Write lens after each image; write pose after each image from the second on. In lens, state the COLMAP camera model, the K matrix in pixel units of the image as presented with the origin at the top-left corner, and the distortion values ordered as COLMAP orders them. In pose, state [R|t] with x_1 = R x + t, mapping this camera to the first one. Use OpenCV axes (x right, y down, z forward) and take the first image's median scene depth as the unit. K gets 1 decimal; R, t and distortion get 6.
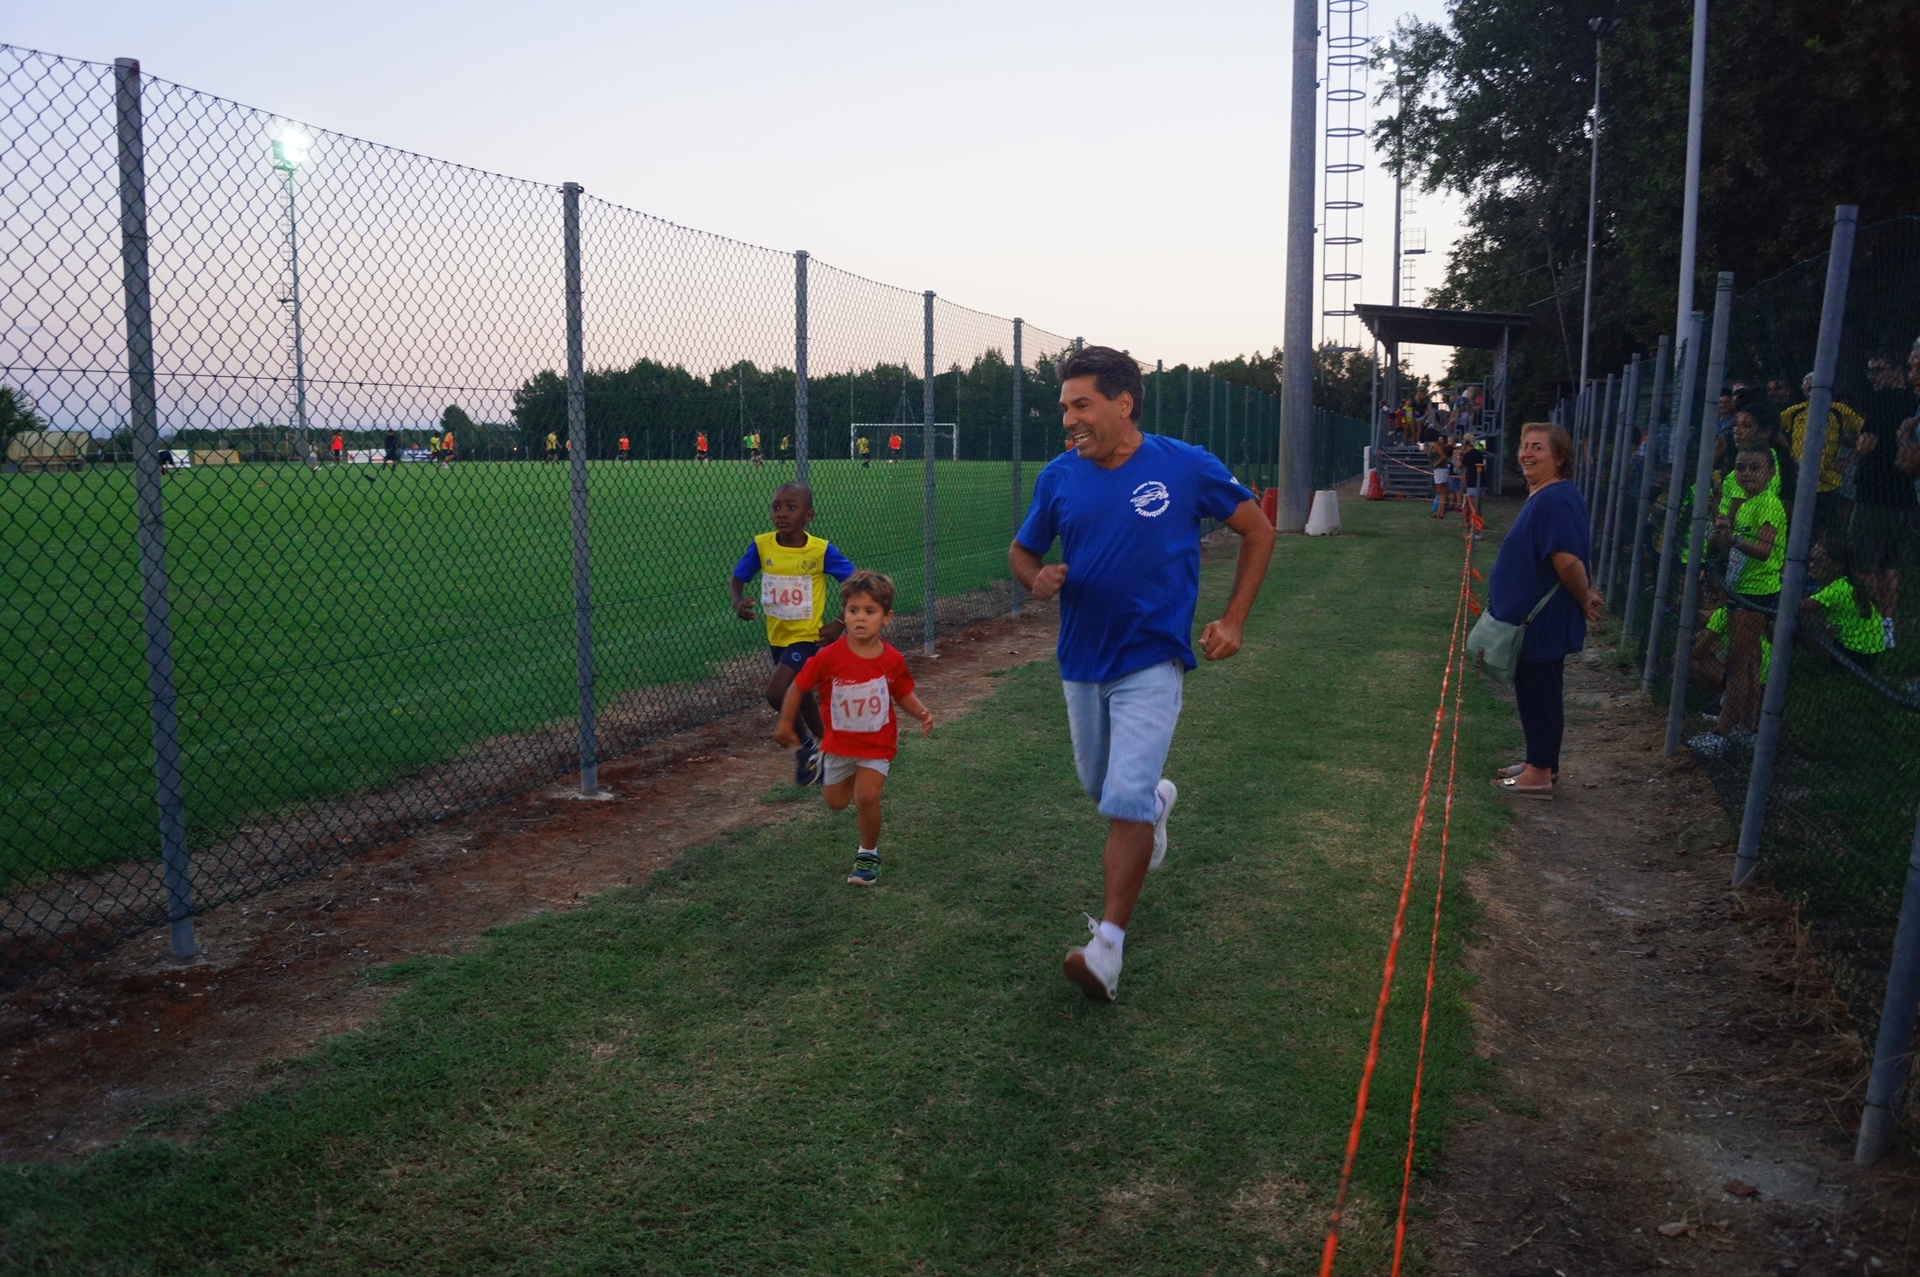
lens RADIAL K [[1501.3, 0, 940.2], [0, 1501.3, 649.2], [0, 0, 1]] dist [-0.081342, 0.015838]
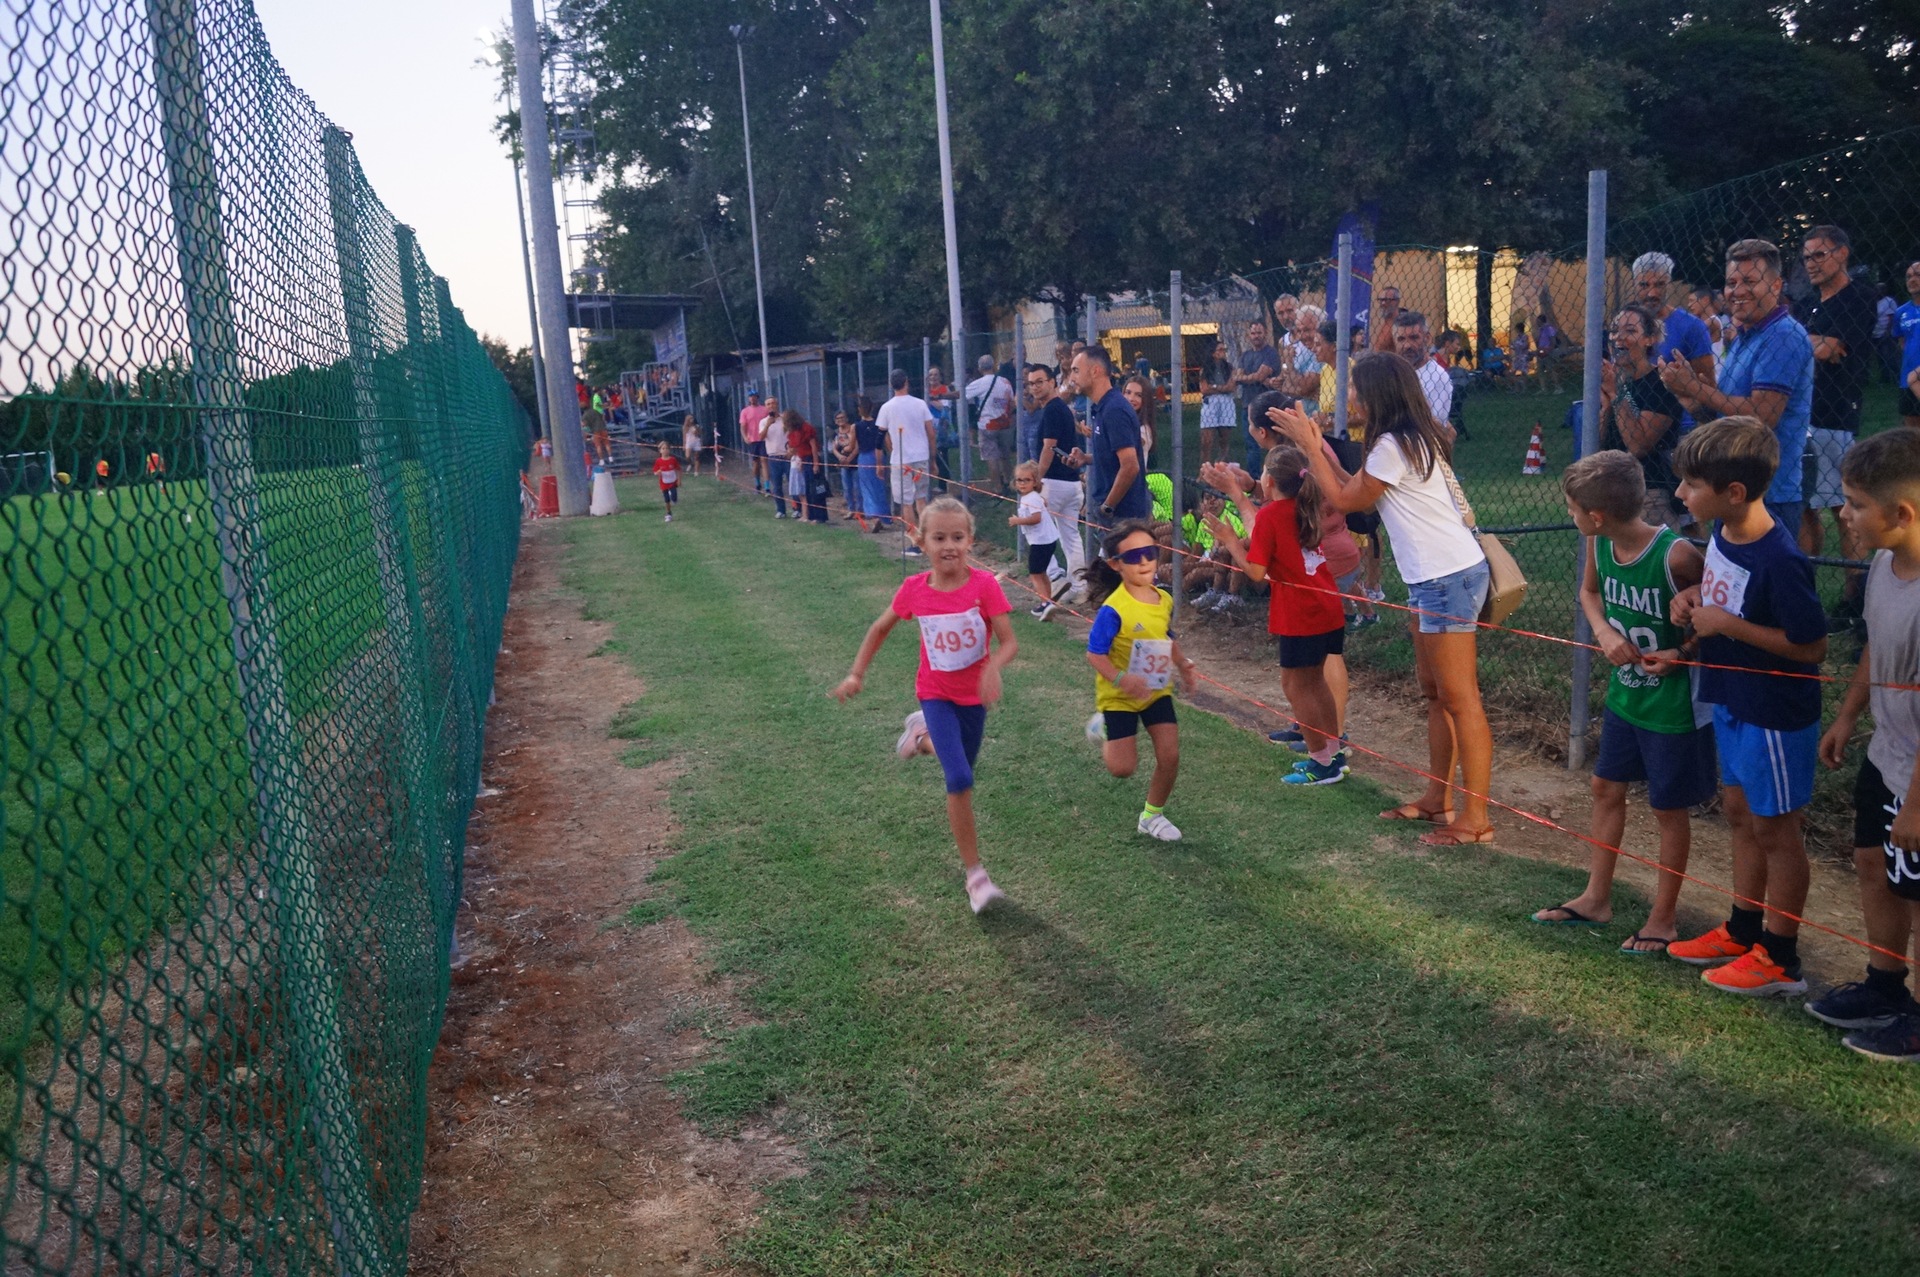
lens RADIAL K [[1501.3, 0, 940.2], [0, 1501.3, 649.2], [0, 0, 1]] dist [-0.081342, 0.015838]
pose [[0.827177, -0.155970, 0.539862, -0.136612], [0.150764, 0.987084, 0.054174, -0.003102], [-0.541339, 0.036581, 0.840008, -0.020859]]
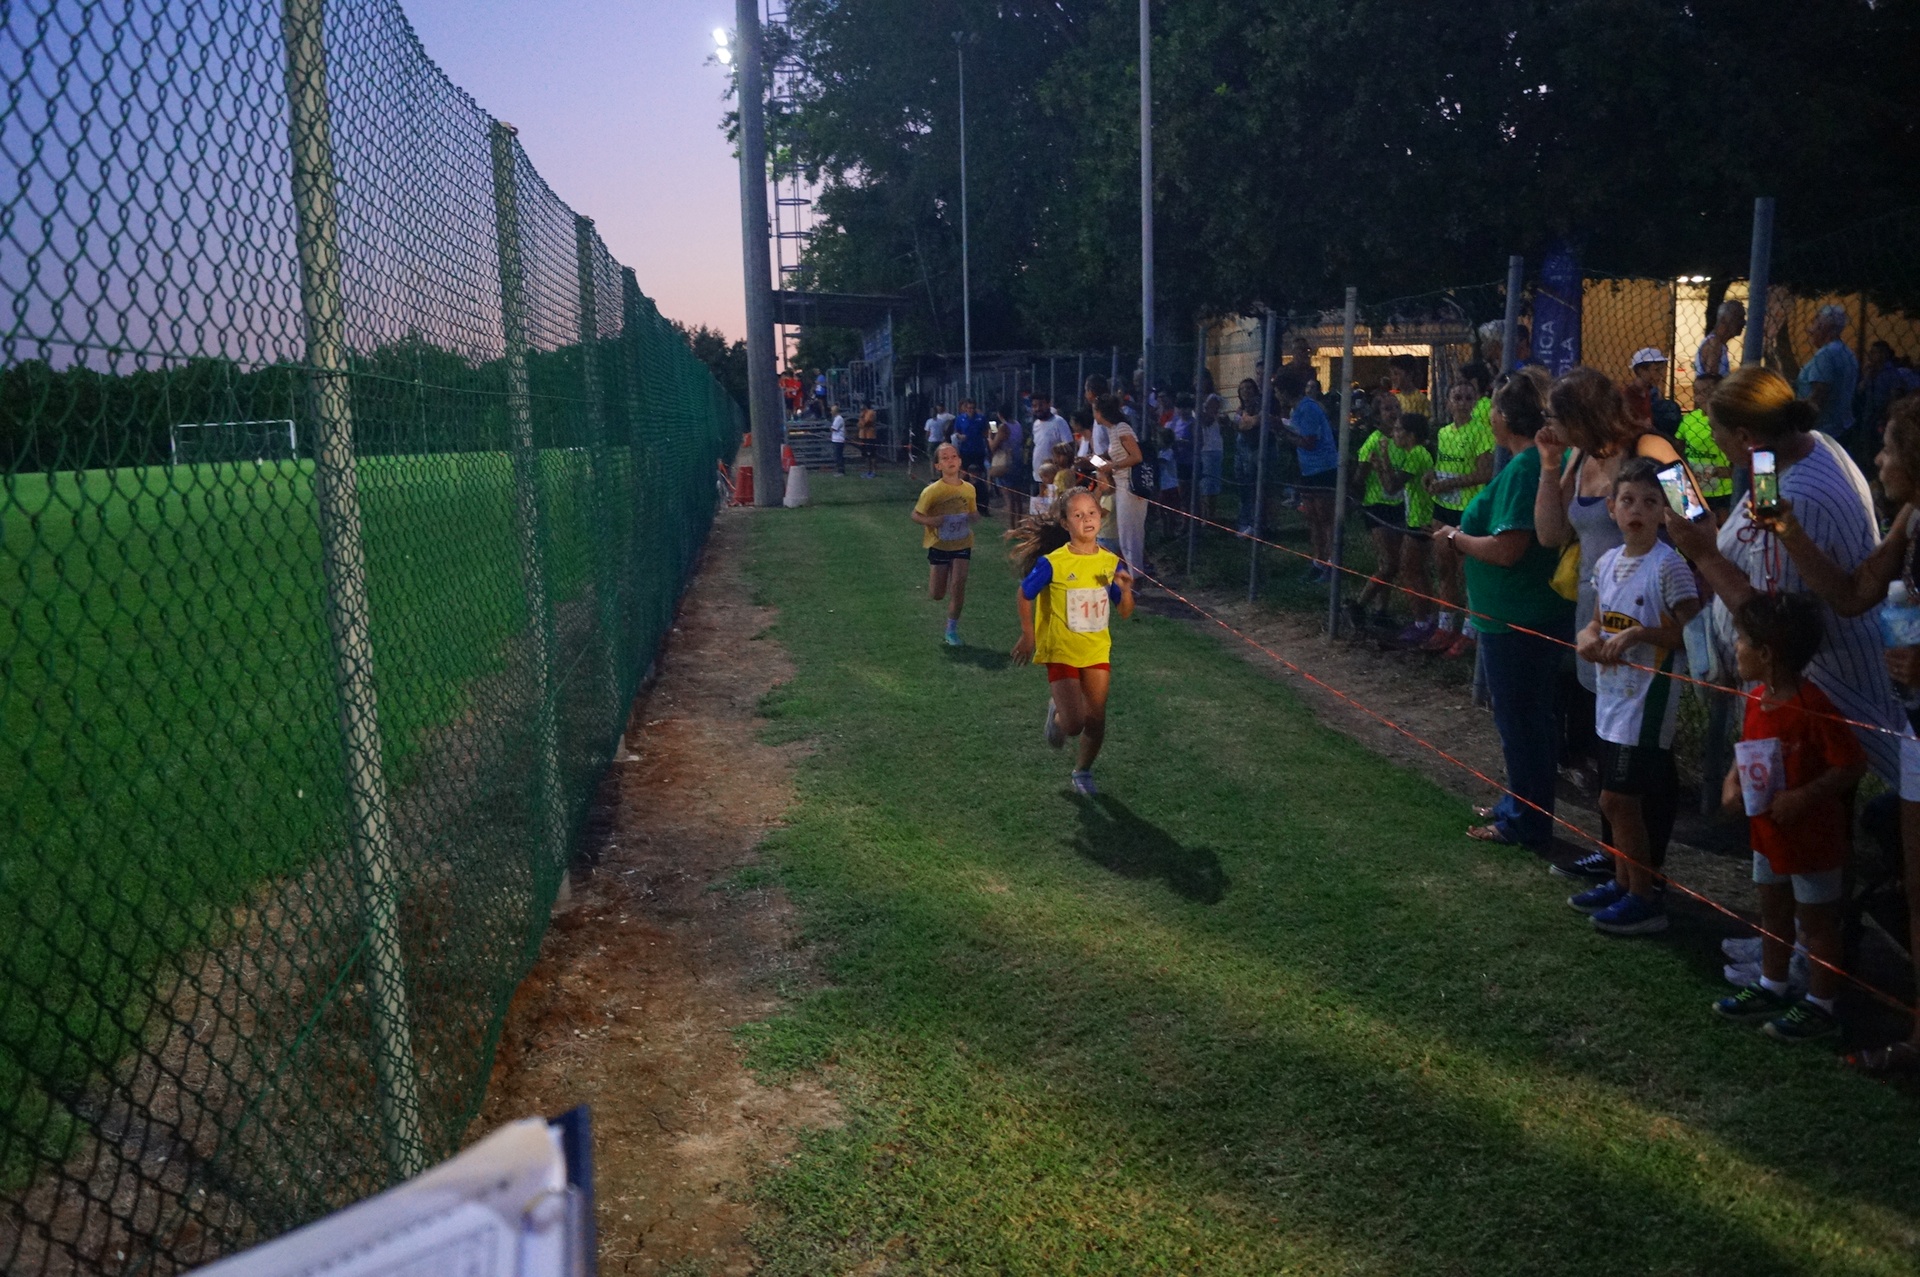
lens RADIAL K [[1501.3, 0, 940.2], [0, 1501.3, 649.2], [0, 0, 1]] dist [-0.081342, 0.015838]
pose [[0.898547, -0.097886, 0.427822, -0.129280], [0.092402, 0.995154, 0.033622, 0.000117], [-0.429040, 0.009321, 0.903237, -0.032219]]
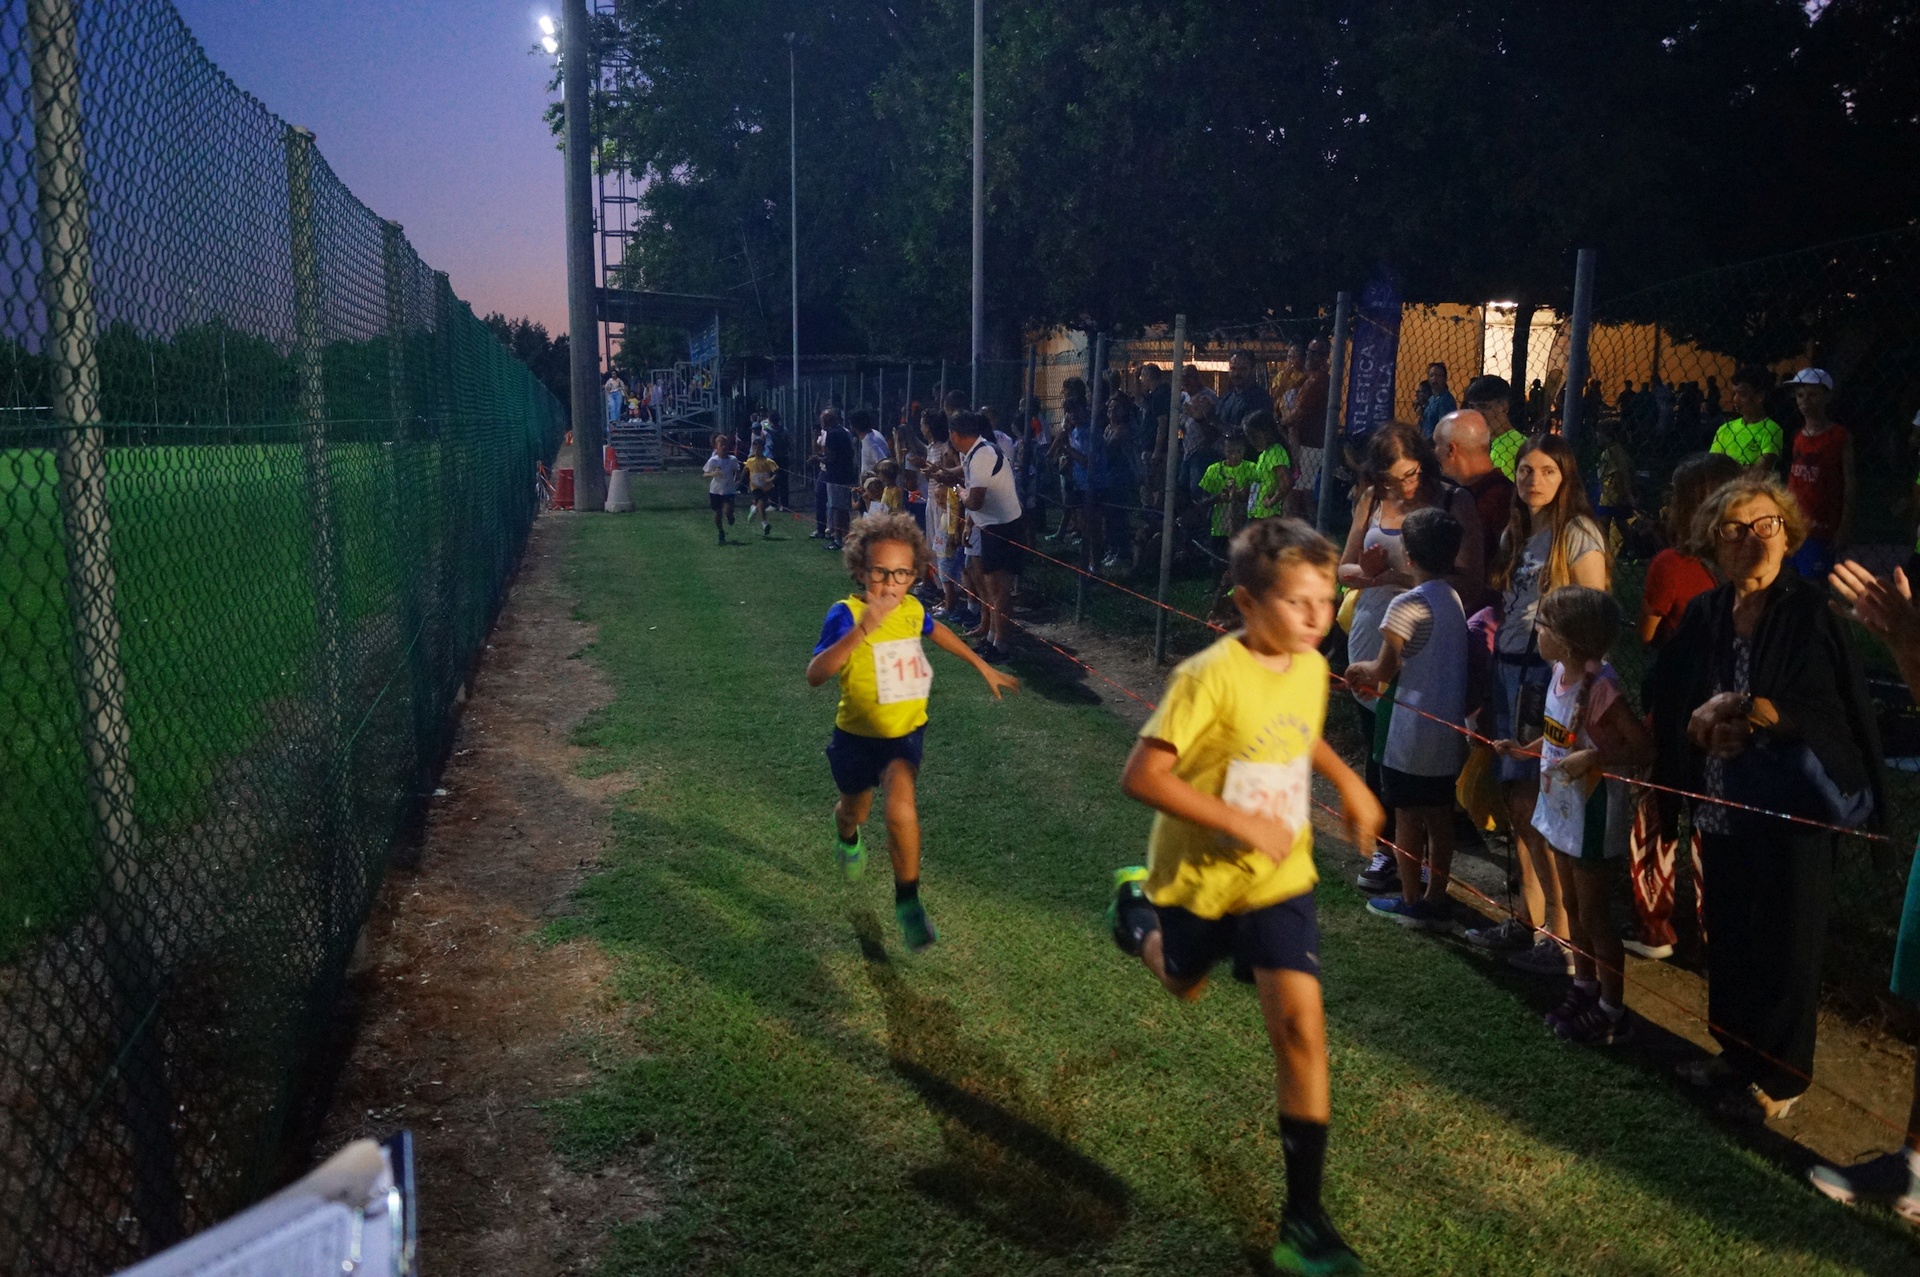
lens RADIAL K [[1502.7, 0, 938.6], [0, 1502.7, 654.1], [0, 0, 1]] dist [-0.080506, 0.012476]
pose [[0.844166, -0.091483, 0.528218, -0.125712], [0.079407, 0.995801, 0.045561, -0.005280], [-0.530168, 0.003483, 0.847885, -0.026042]]
